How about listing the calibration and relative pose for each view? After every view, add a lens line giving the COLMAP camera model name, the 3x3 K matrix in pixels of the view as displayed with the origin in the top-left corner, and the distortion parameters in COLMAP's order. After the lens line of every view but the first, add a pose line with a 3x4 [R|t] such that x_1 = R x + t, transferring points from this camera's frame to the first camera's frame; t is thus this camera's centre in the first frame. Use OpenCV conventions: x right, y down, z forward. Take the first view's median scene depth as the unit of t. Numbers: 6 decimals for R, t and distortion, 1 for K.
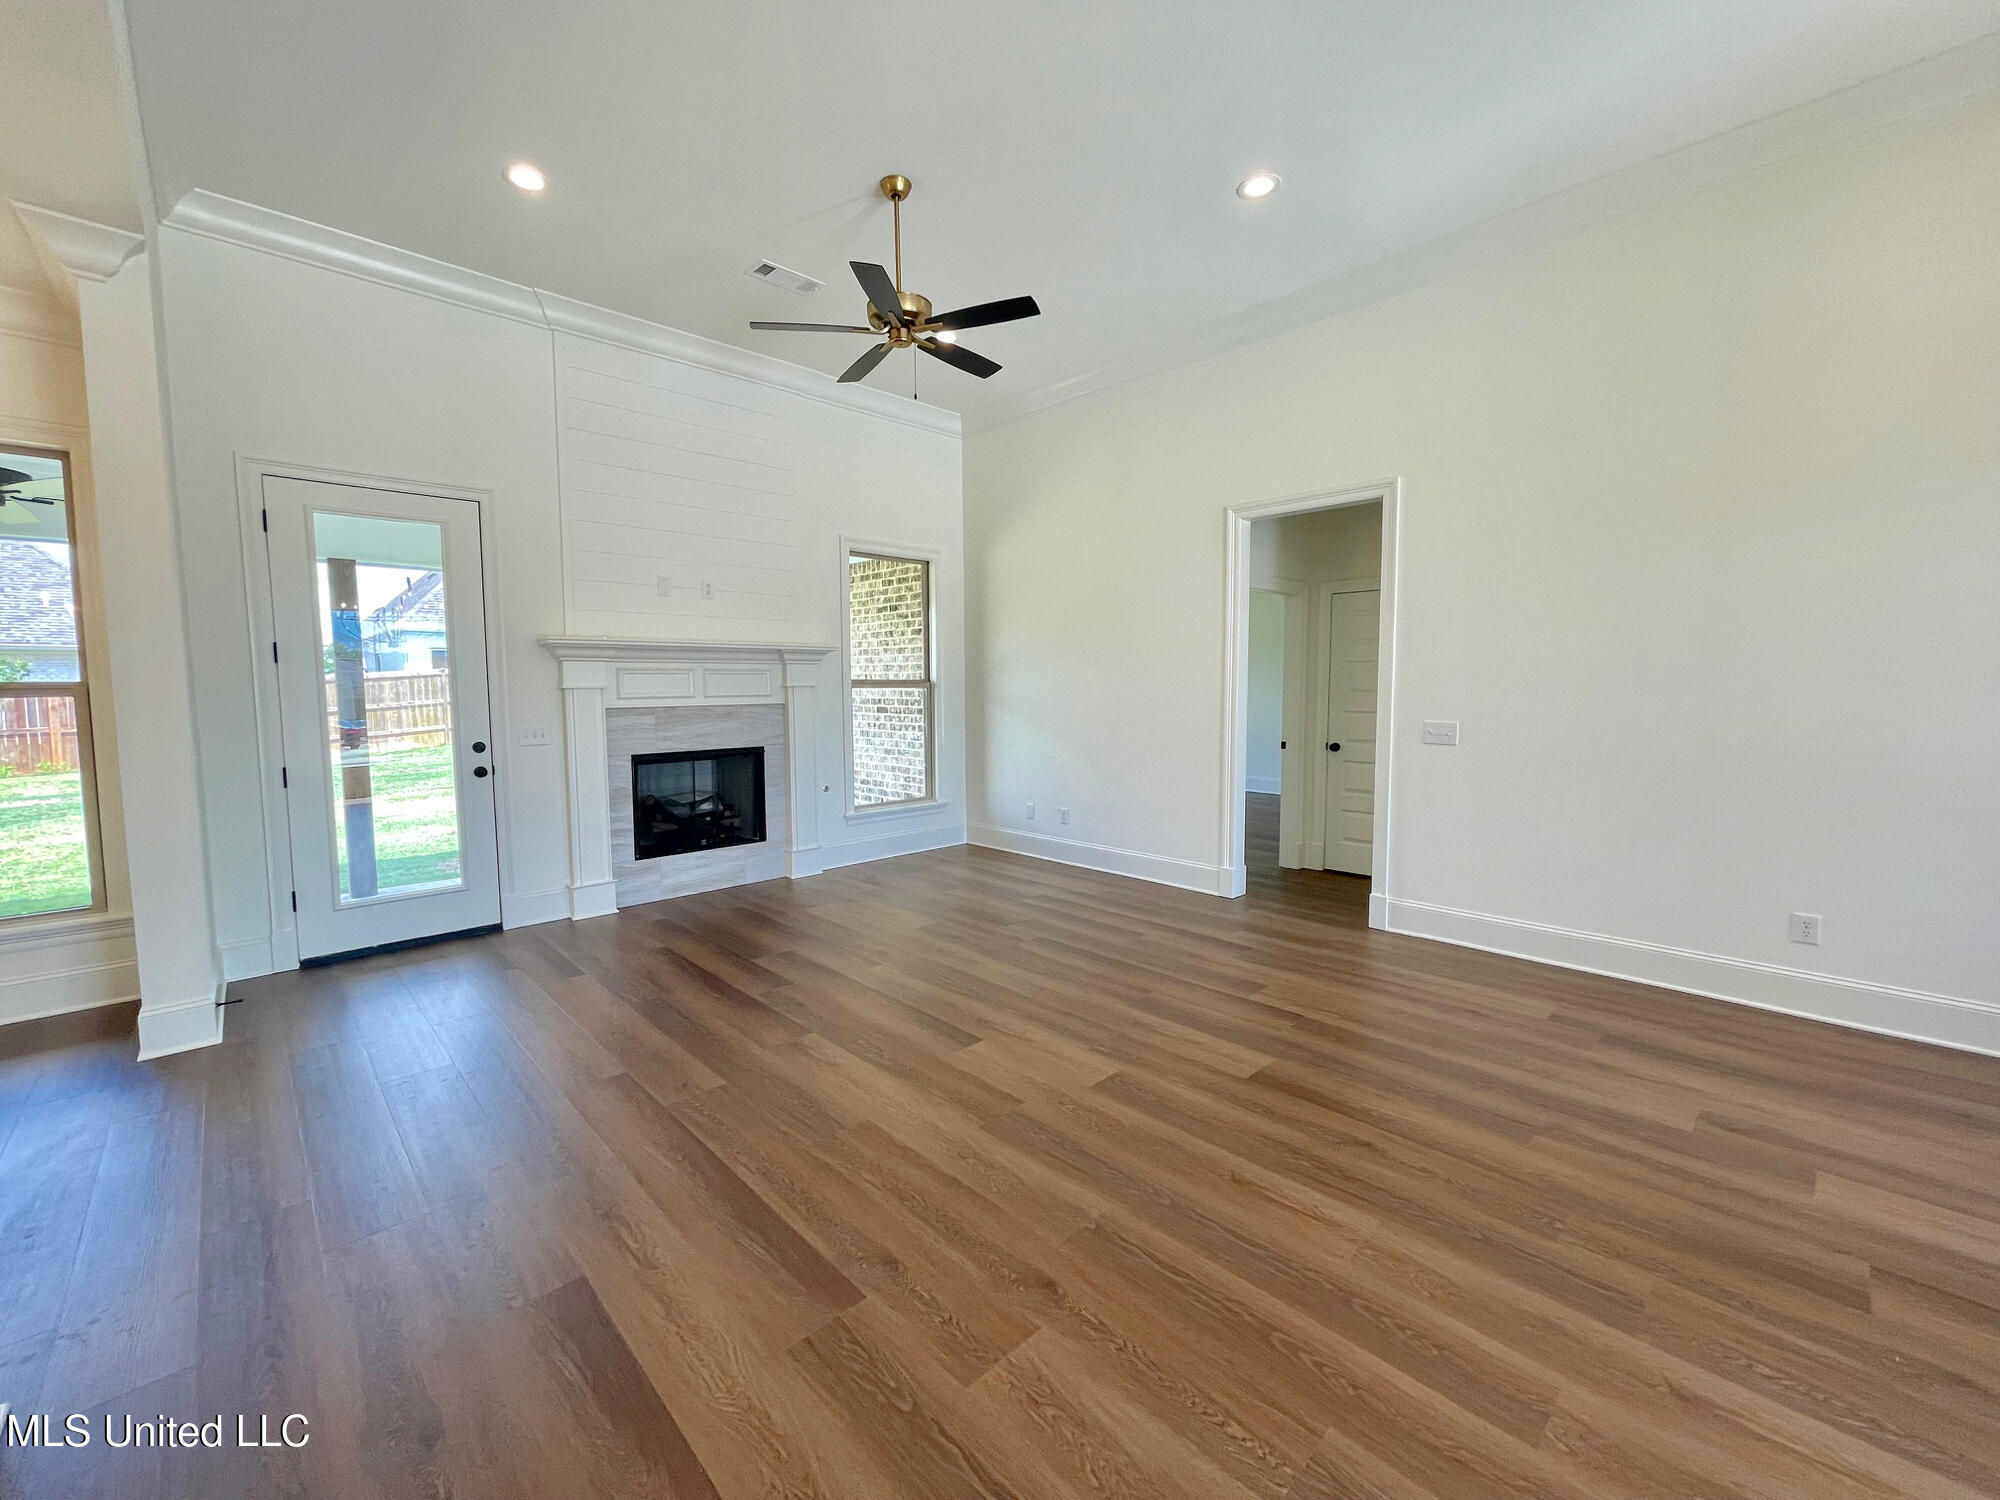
lens RADIAL K [[805.1, 0, 995.4], [0, 805.1, 749.2], [0, 0, 1]] dist [-0.000954, 0.000139]
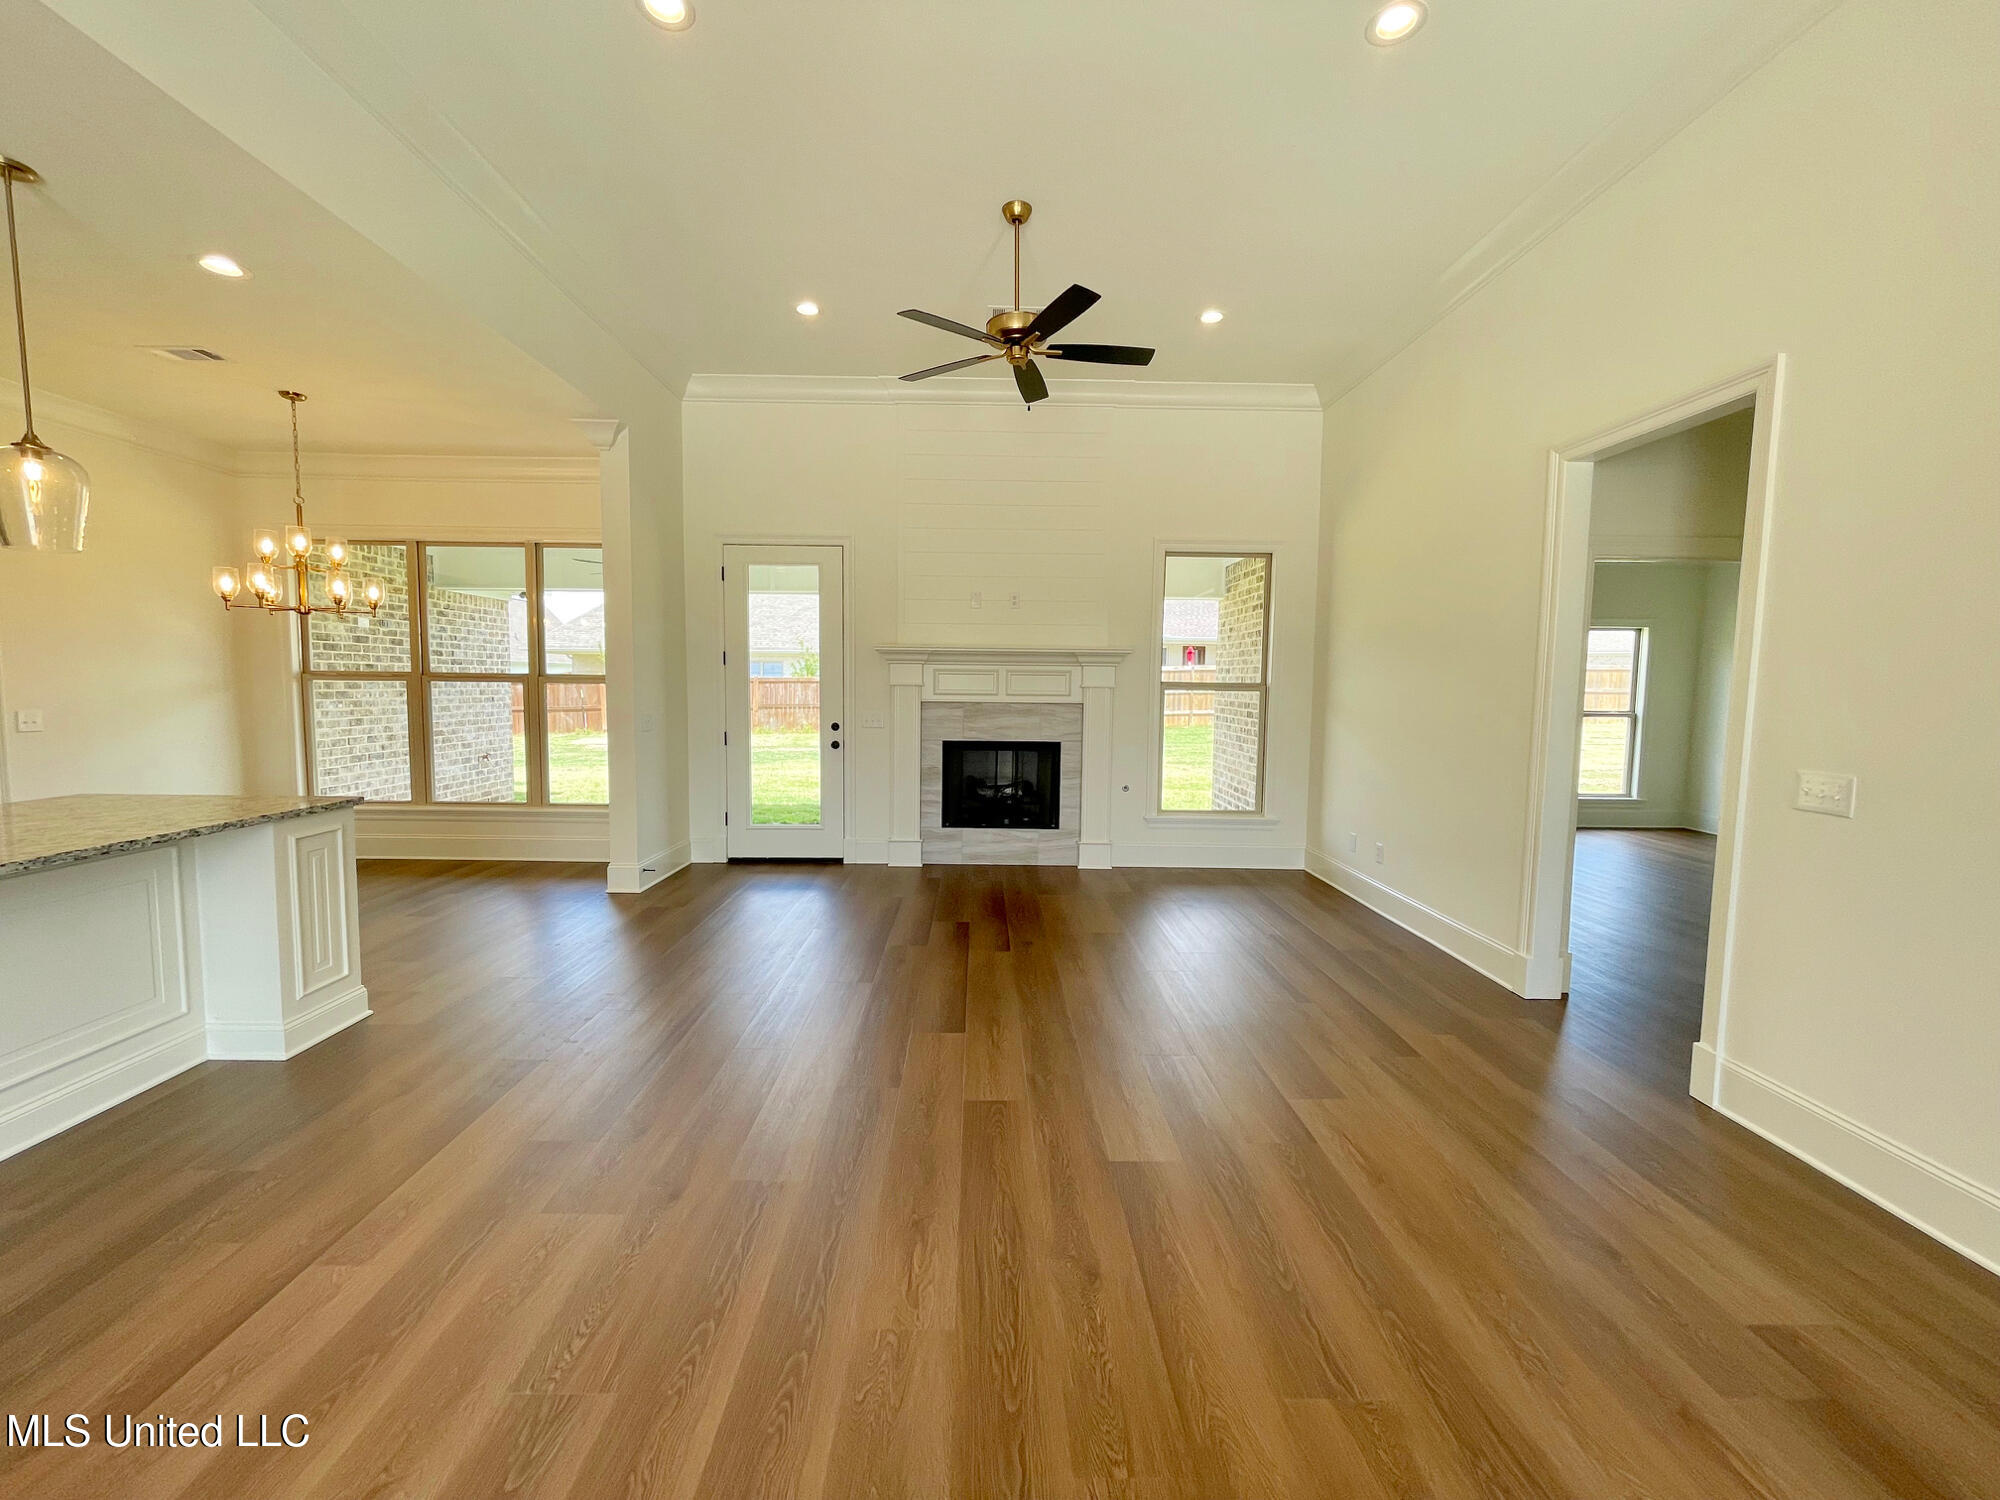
lens RADIAL K [[805.1, 0, 995.4], [0, 805.1, 749.2], [0, 0, 1]] dist [-0.000954, 0.000139]
pose [[0.734751, 0.073493, -0.674344, 0.397274], [-0.073066, 0.996904, 0.029036, -0.019650], [0.674390, 0.027938, 0.737847, 0.148448]]
